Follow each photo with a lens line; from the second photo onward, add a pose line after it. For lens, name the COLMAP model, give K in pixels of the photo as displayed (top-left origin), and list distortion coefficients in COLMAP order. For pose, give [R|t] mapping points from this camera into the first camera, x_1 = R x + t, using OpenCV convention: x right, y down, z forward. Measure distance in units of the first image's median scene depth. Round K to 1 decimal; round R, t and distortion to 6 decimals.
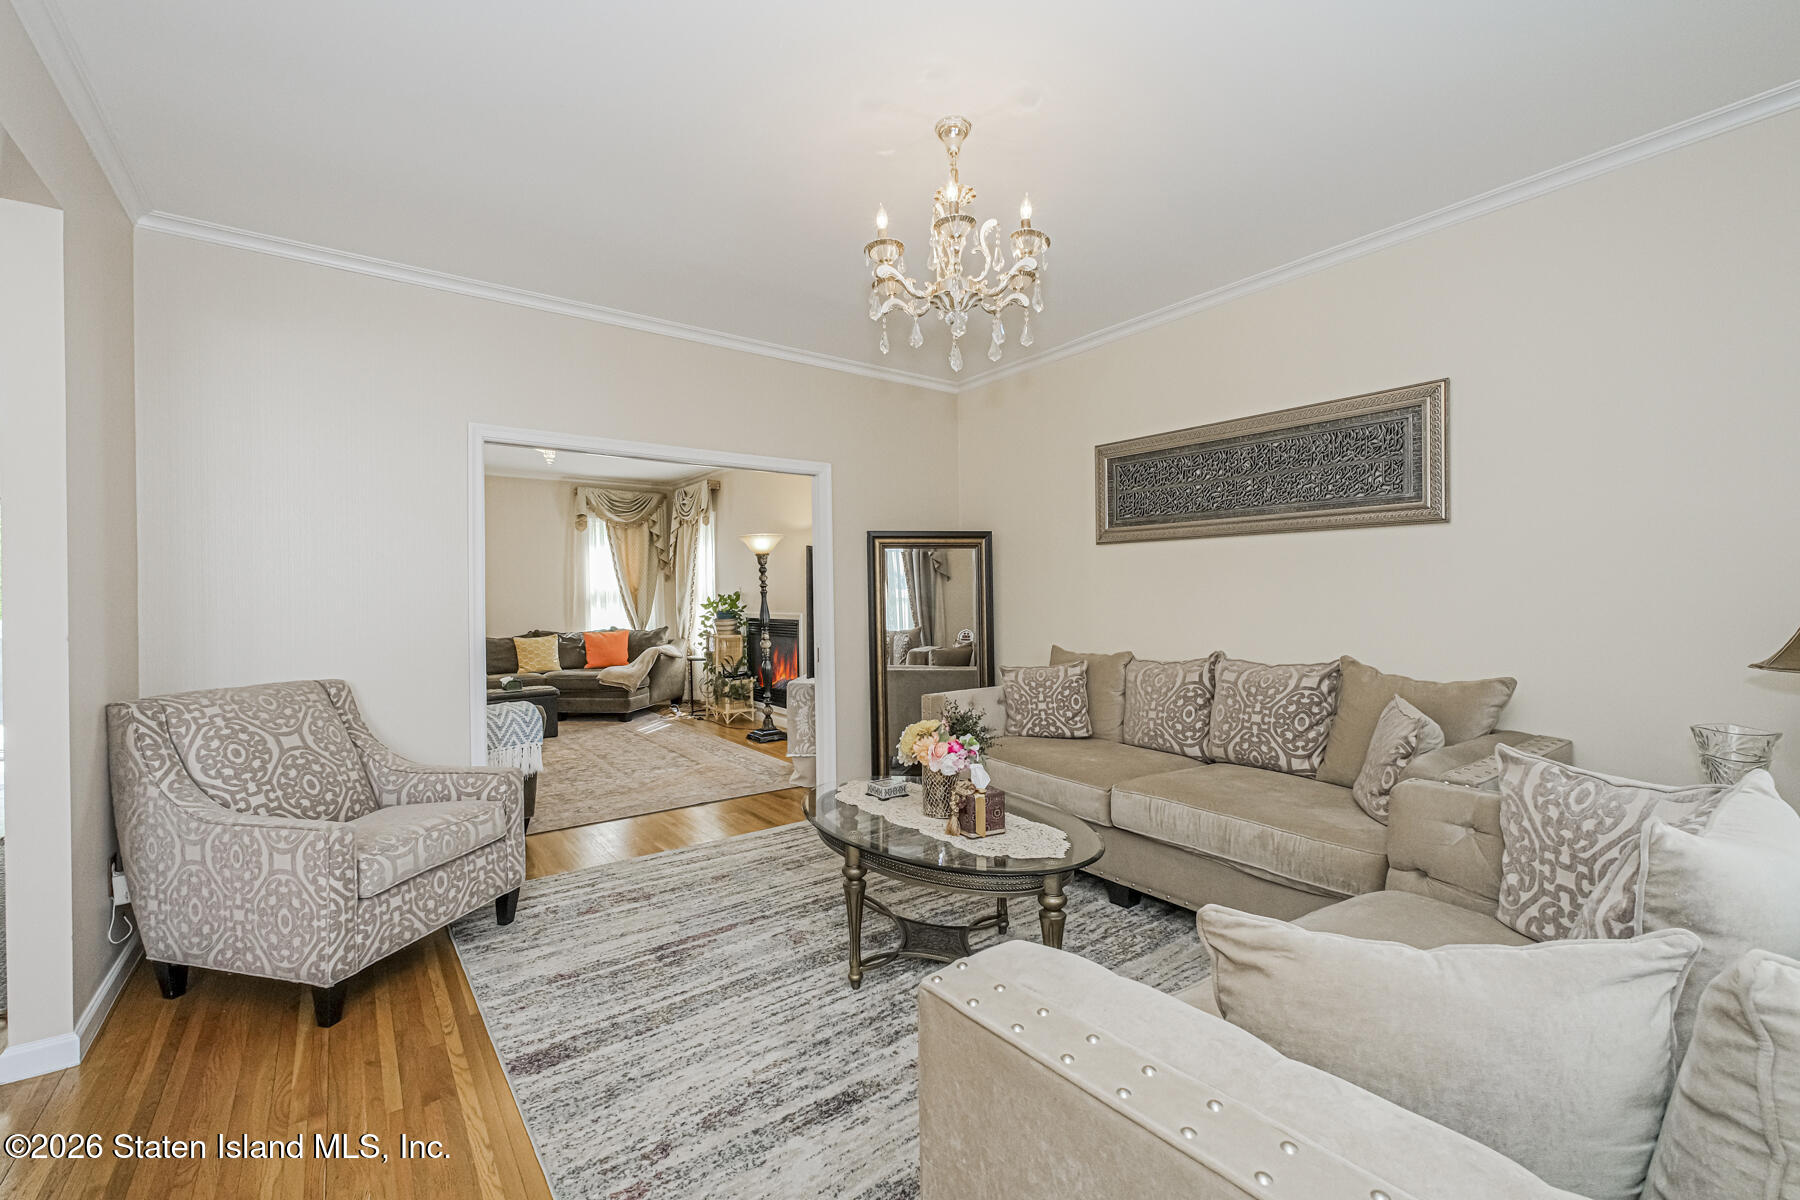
lens RADIAL K [[753.2, 0, 908.3], [0, 753.2, 599.0], [0, 0, 1]] dist [0.001116, -0.000208]
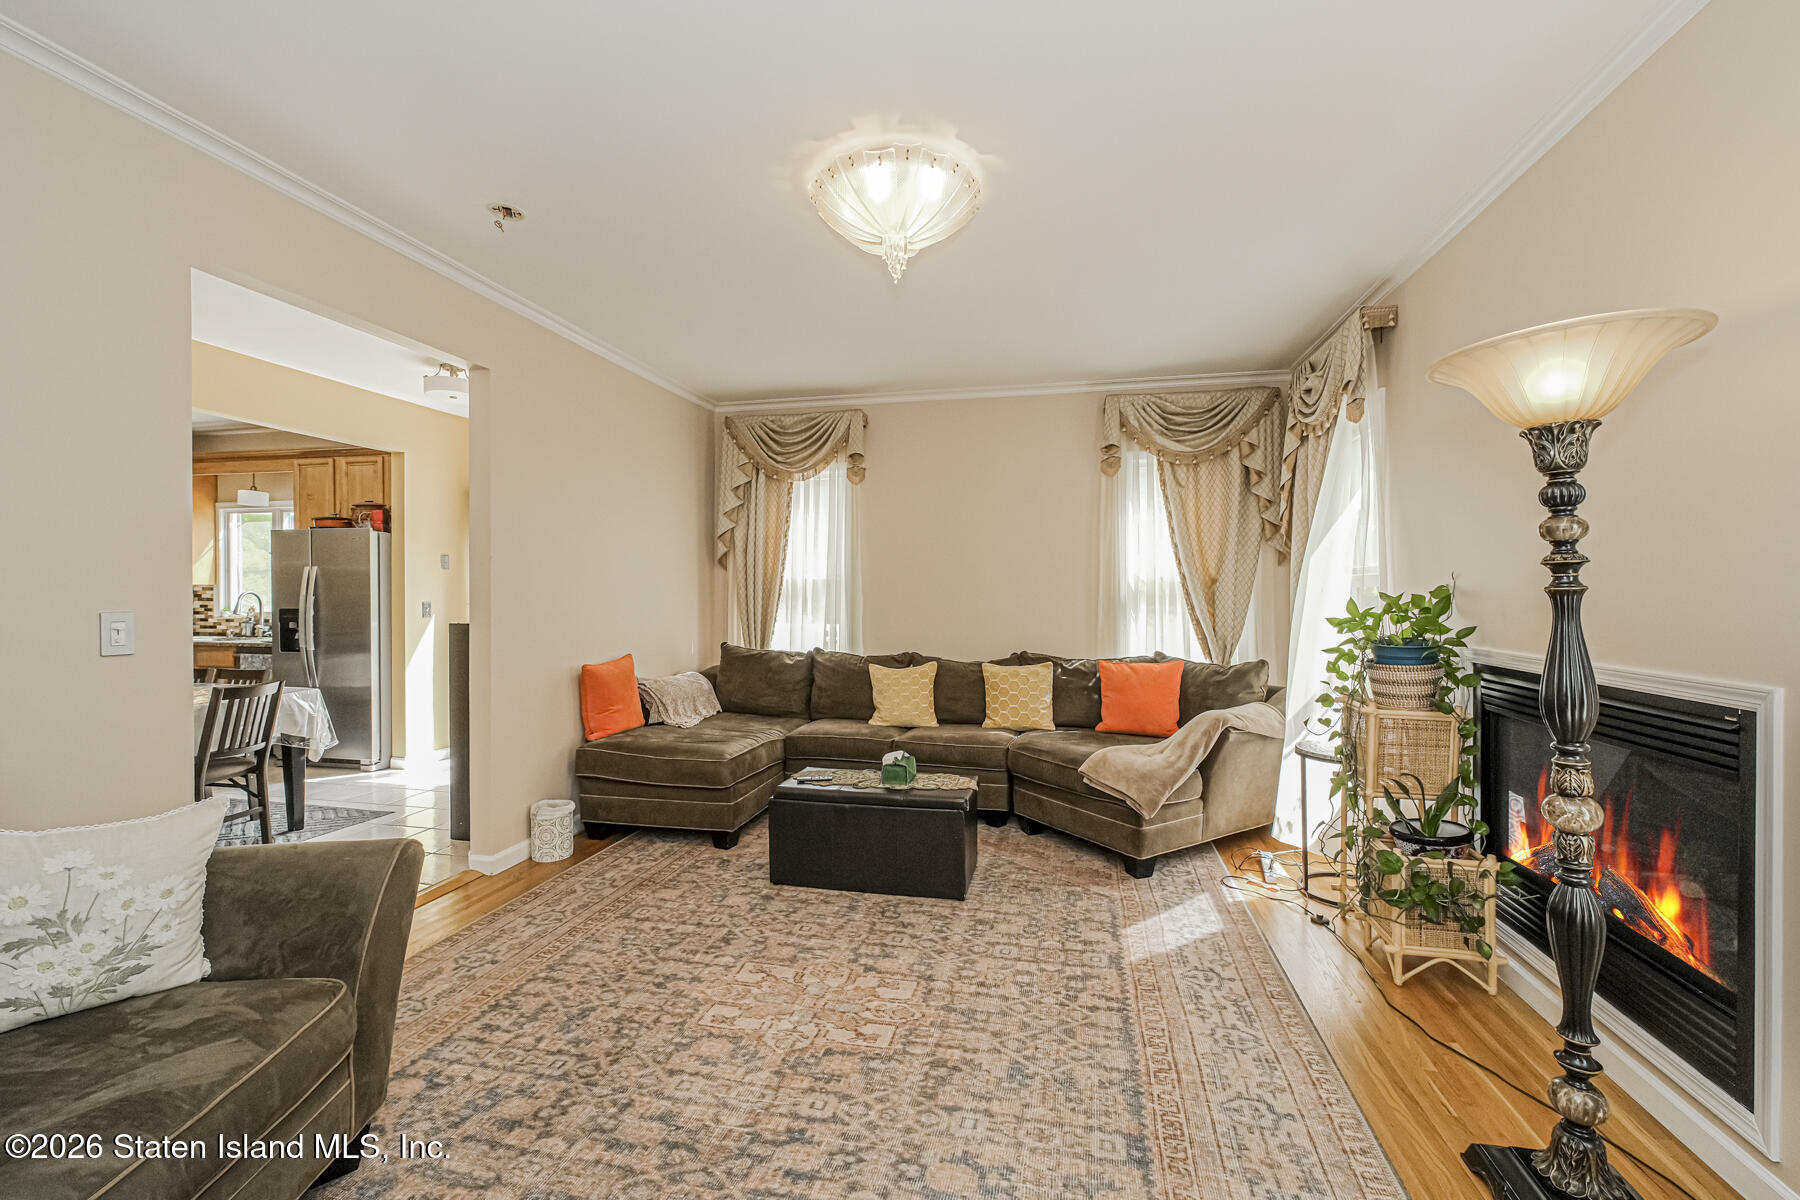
lens RADIAL K [[753.8, 0, 902.6], [0, 753.8, 593.9], [0, 0, 1]] dist [-0.001842, -0.000560]
pose [[0.650808, 0.012404, -0.759141, -0.125237], [-0.009862, 0.999920, 0.007884, -0.006515], [0.759179, 0.002355, 0.650878, 0.583958]]
